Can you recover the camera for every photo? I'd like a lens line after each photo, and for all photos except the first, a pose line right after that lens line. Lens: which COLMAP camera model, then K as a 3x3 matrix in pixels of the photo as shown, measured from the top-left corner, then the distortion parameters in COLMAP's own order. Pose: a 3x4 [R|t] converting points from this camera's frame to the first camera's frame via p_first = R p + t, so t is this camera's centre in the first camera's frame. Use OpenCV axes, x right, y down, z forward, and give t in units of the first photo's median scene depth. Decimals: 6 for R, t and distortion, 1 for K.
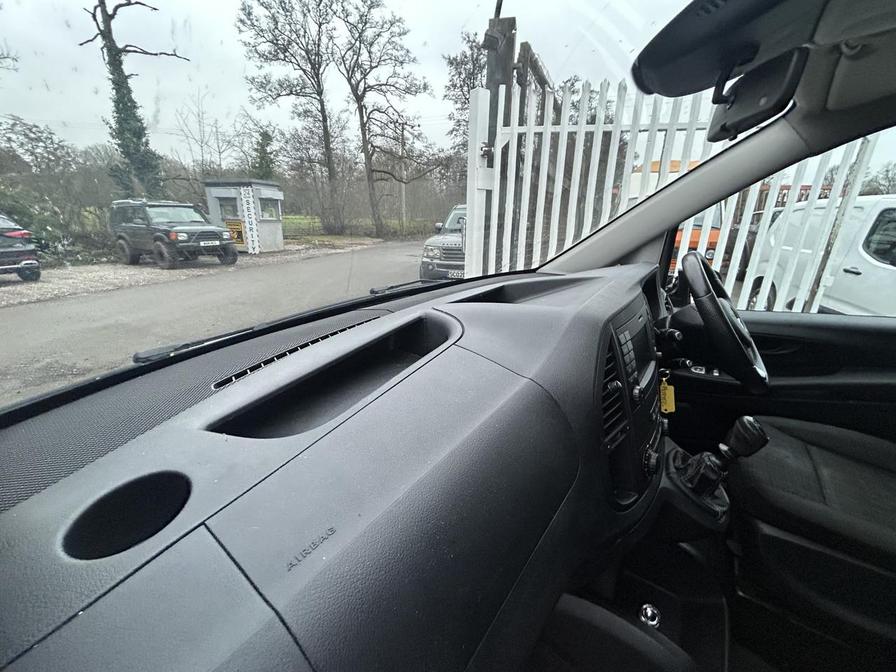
lens RADIAL K [[362.7, 0, 450.5], [0, 362.7, 335.7], [0, 0, 1]] dist [-0.001137, -0.000068]
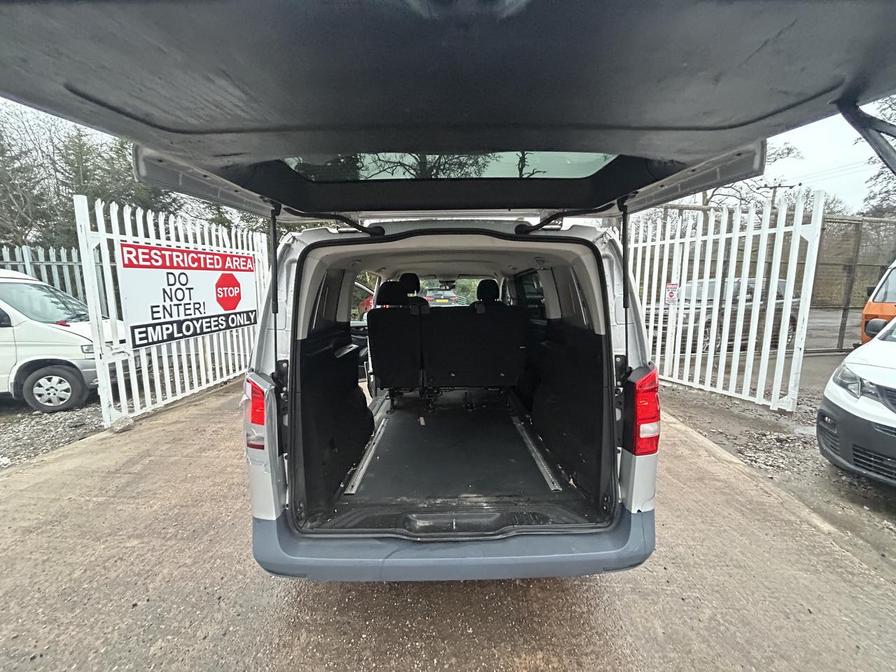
lens RADIAL K [[361.7, 0, 448.6], [0, 361.7, 337.4], [0, 0, 1]] dist [-0.000373, 0.001219]
pose [[0.593911, 0.100297, -0.798254, 0.303375], [-0.240287, 0.969026, -0.057023, 0.043773], [0.767810, 0.225677, 0.599615, -0.156454]]
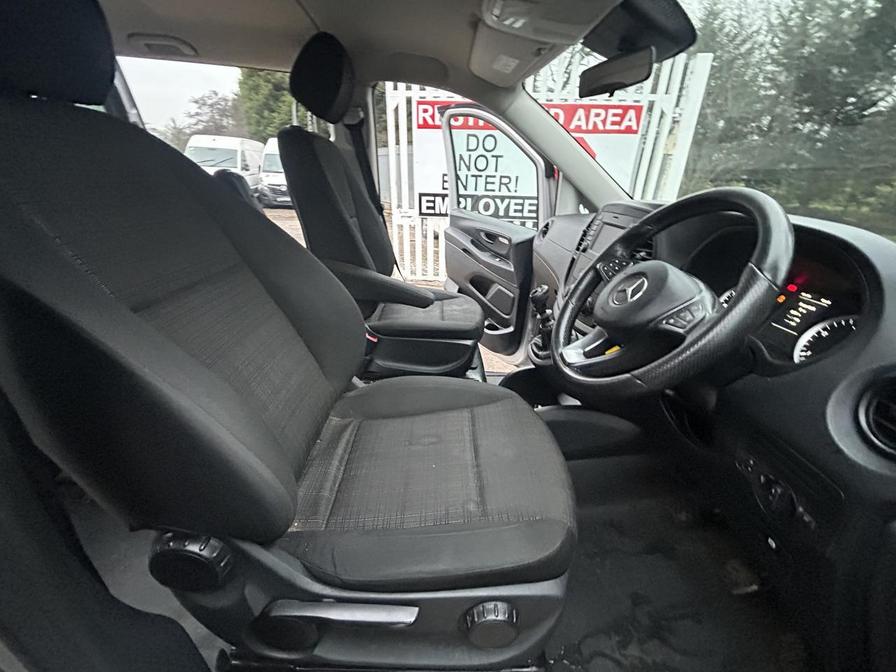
lens RADIAL K [[362.7, 0, 452.1], [0, 362.7, 331.3], [0, 0, 1]] dist [-0.001137, -0.000068]
pose [[-0.796325, 0.198209, -0.571471, 0.089385], [-0.238140, 0.765745, 0.597431, -0.018510], [0.556018, 0.611839, -0.562581, 0.075509]]
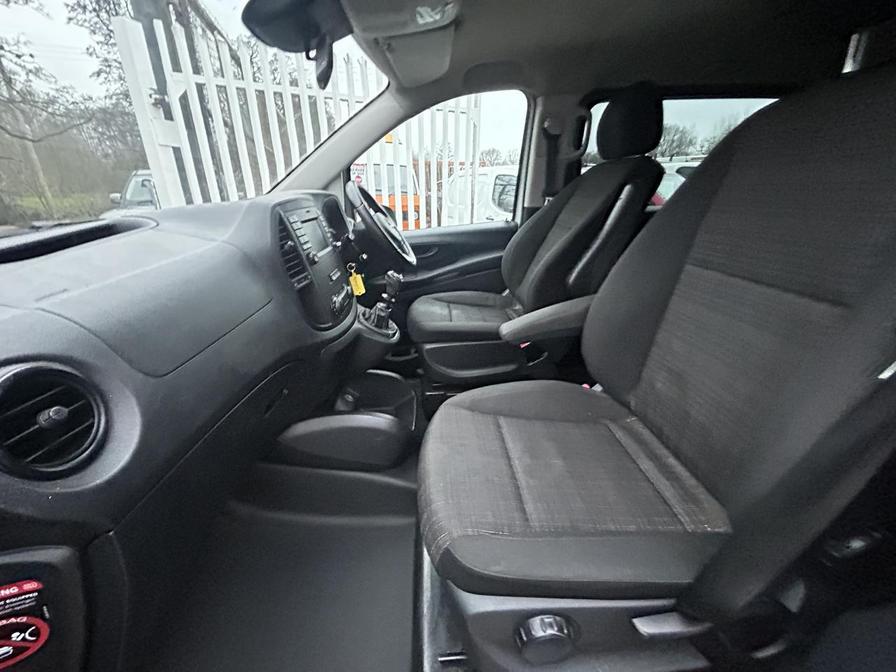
lens RADIAL K [[362.7, 0, 449.8], [0, 362.7, 335.8], [0, 0, 1]] dist [-0.001137, -0.000068]
pose [[0.776272, -0.243153, 0.581616, -0.000012], [0.206026, 0.969811, 0.130464, 0.015679], [-0.595780, 0.018553, 0.802933, -0.021521]]
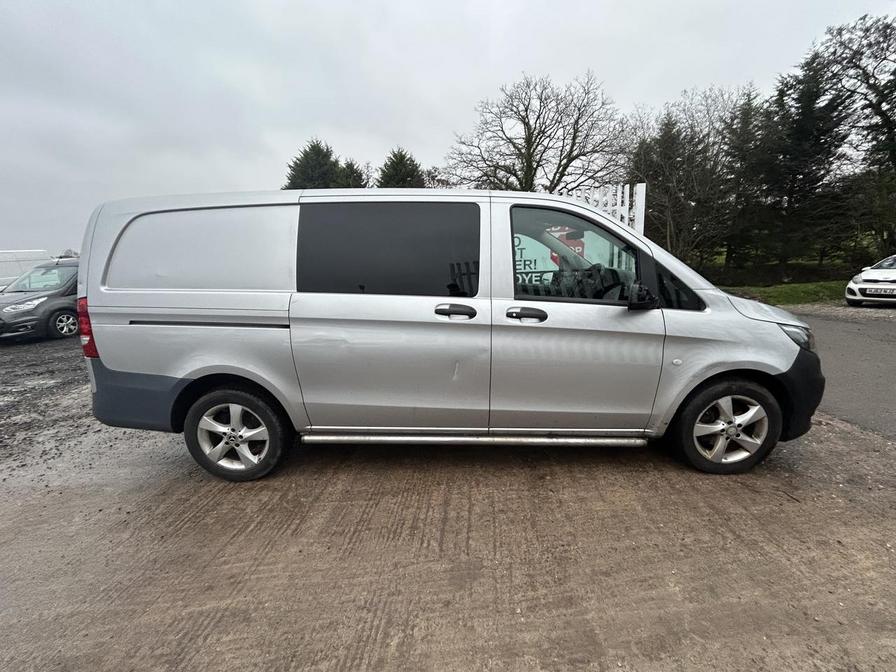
lens RADIAL K [[362.7, 0, 451.1], [0, 362.7, 338.4], [0, 0, 1]] dist [-0.001137, -0.000068]
pose [[-0.811654, 0.137450, -0.567736, 0.214969], [-0.161258, 0.881429, 0.443936, -0.050159], [0.561438, 0.451875, -0.693251, 0.166305]]
